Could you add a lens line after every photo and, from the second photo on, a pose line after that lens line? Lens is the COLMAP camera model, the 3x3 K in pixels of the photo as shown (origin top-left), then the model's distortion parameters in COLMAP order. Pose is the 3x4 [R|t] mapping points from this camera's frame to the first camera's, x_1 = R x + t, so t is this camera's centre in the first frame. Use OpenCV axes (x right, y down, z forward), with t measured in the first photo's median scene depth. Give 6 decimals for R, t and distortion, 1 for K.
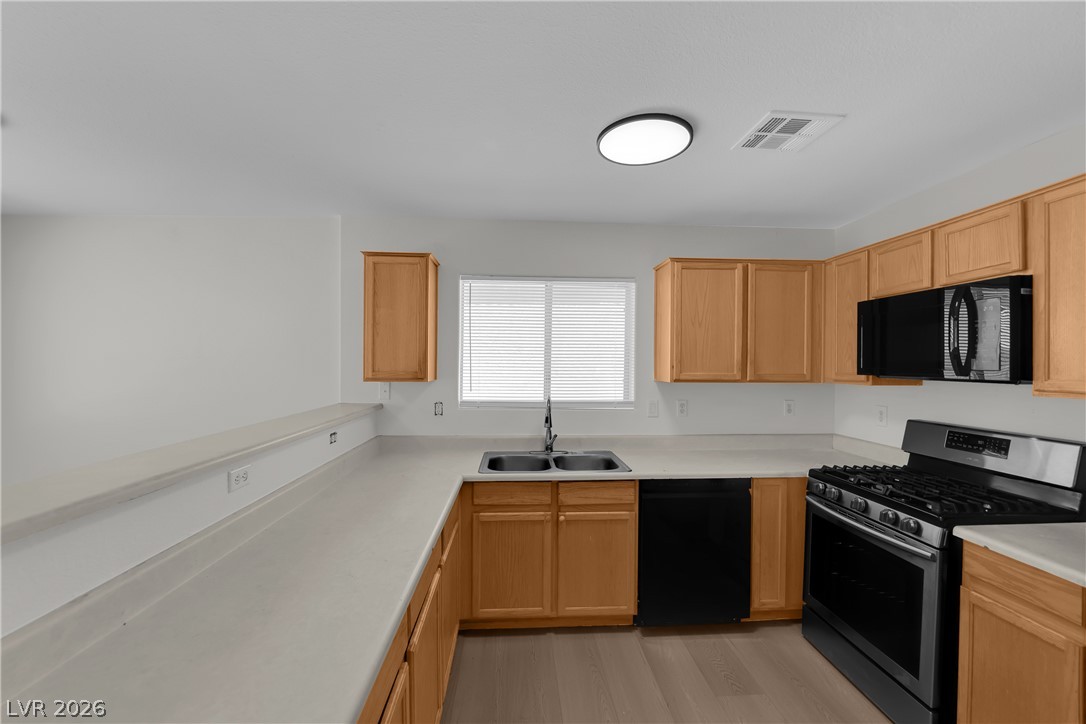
lens RADIAL K [[438.9, 0, 537.8], [0, 438.9, 363.1], [0, 0, 1]] dist [-0.011620, -0.003258]
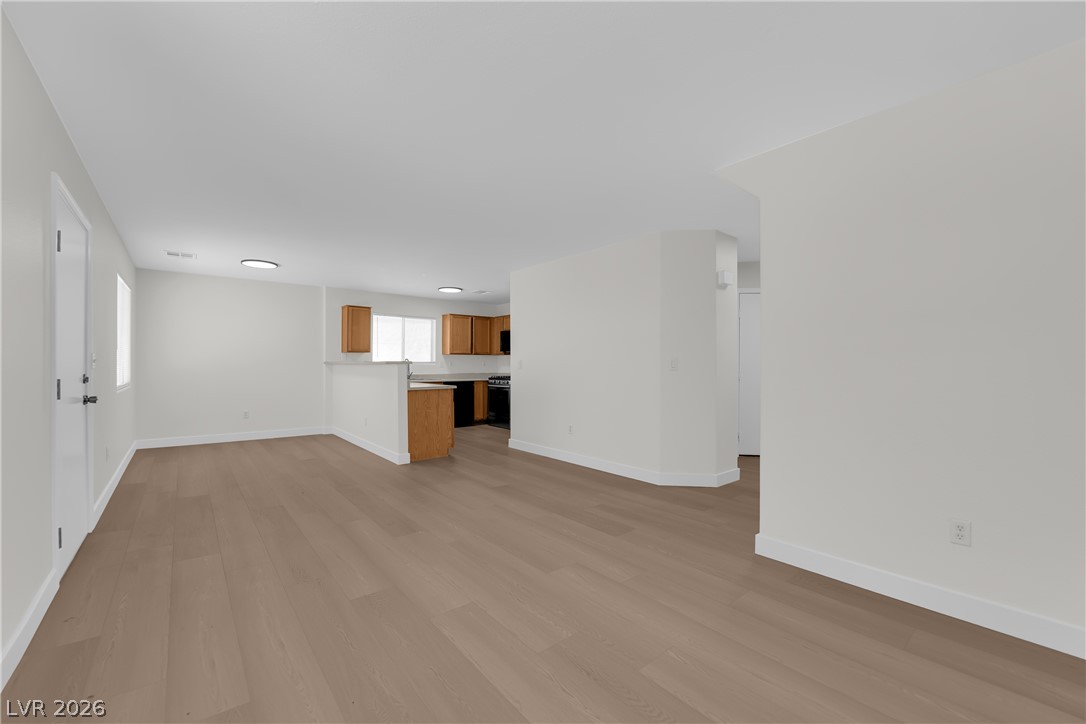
lens RADIAL K [[438.9, 0, 541.3], [0, 438.9, 361.9], [0, 0, 1]] dist [-0.011620, -0.003258]
pose [[0.804178, 0.000083, 0.594389, -1.140459], [0.003719, 0.999980, -0.005172, 0.132188], [-0.594377, 0.006369, 0.804161, -2.096256]]
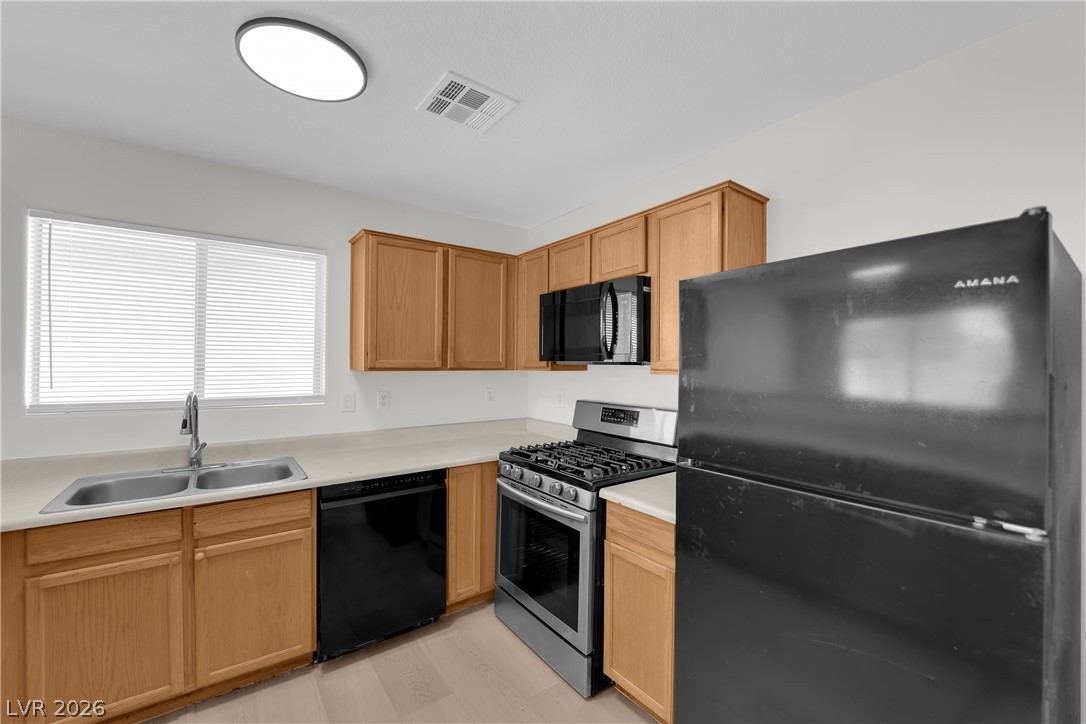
lens RADIAL K [[438.9, 0, 540.5], [0, 438.9, 362.4], [0, 0, 1]] dist [-0.011620, -0.003258]
pose [[0.835595, -0.000366, 0.549346, 0.129314], [-0.001760, 0.999993, 0.003343, 0.025998], [-0.549343, -0.003761, 0.835588, 0.078130]]
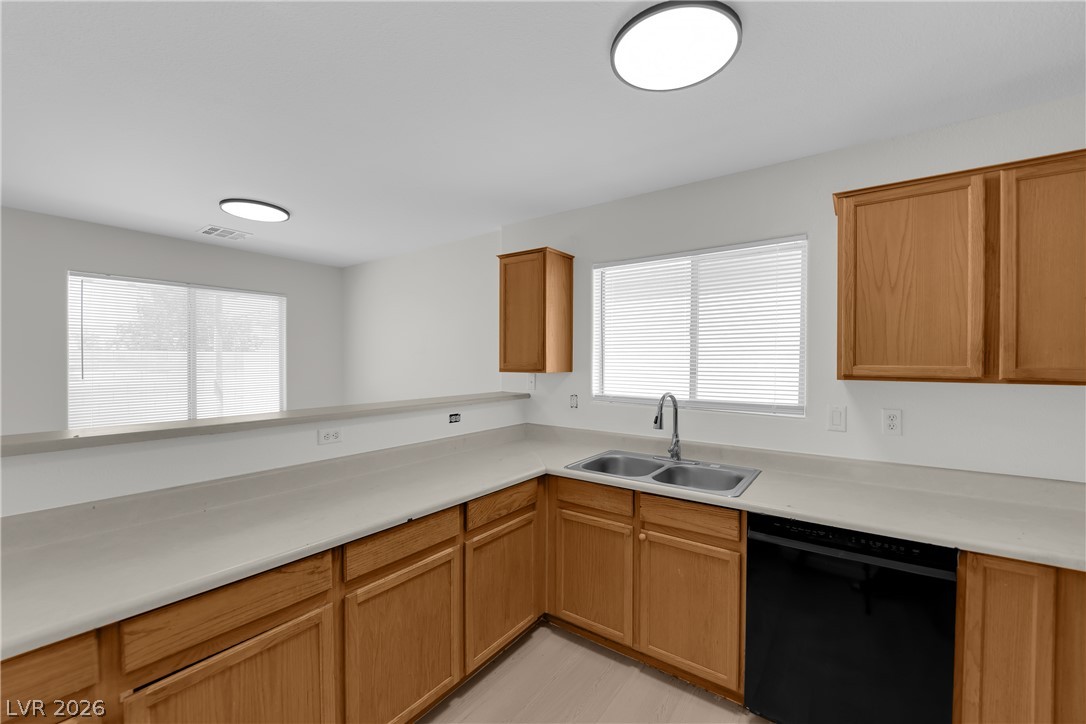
lens RADIAL K [[438.9, 0, 536.5], [0, 438.9, 361.8], [0, 0, 1]] dist [-0.011620, -0.003258]
pose [[0.769417, -0.001169, -0.638746, 0.422261], [-0.000670, 0.999996, -0.002637, 0.021185], [0.638747, 0.002457, 0.769413, 0.217609]]
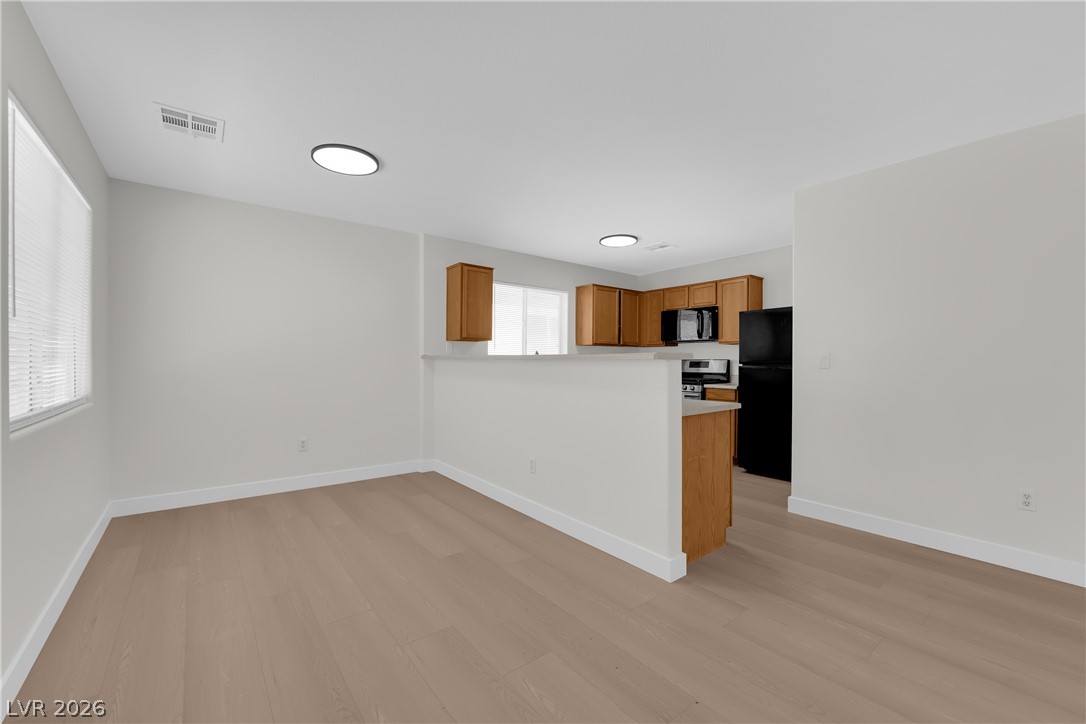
lens RADIAL K [[438.9, 0, 542.1], [0, 438.9, 361.7], [0, 0, 1]] dist [-0.011620, -0.003258]
pose [[0.816195, -0.003547, 0.577765, -1.214261], [0.000887, 0.999988, 0.004885, 0.128826], [-0.577776, -0.003475, 0.816188, -0.609490]]
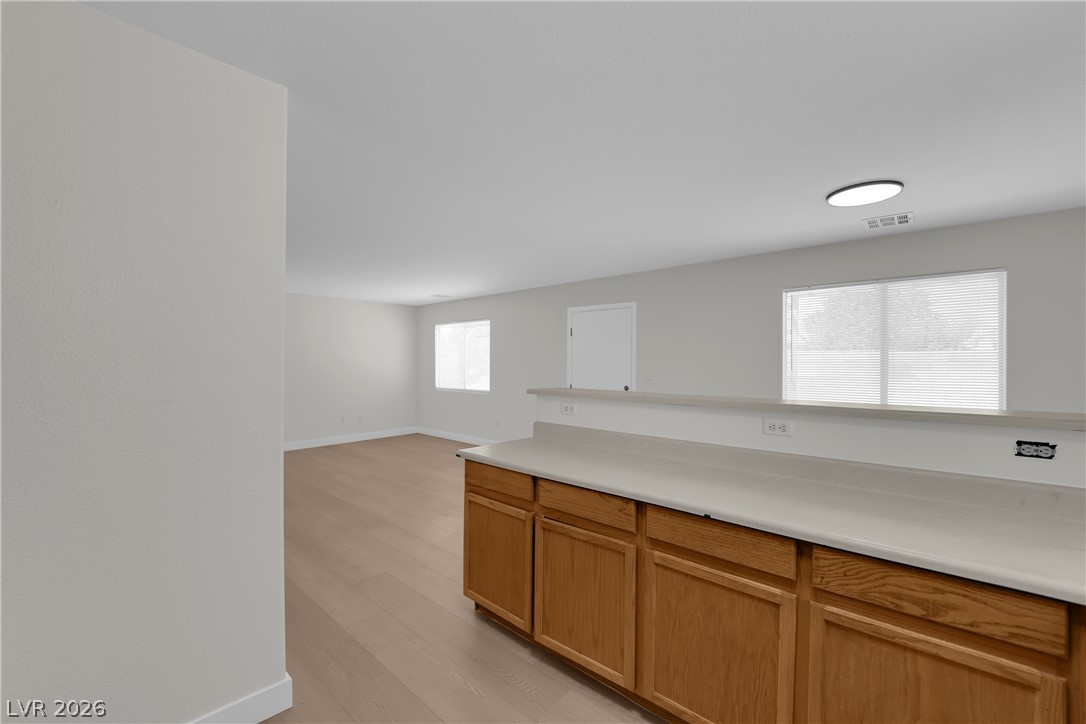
lens RADIAL K [[438.9, 0, 545.7], [0, 438.9, 357.0], [0, 0, 1]] dist [-0.011620, -0.003258]
pose [[-0.706761, -0.011642, -0.707357, 0.448235], [-0.005924, 0.999927, -0.010539, 0.043542], [0.707428, -0.003258, -0.706778, 0.877928]]
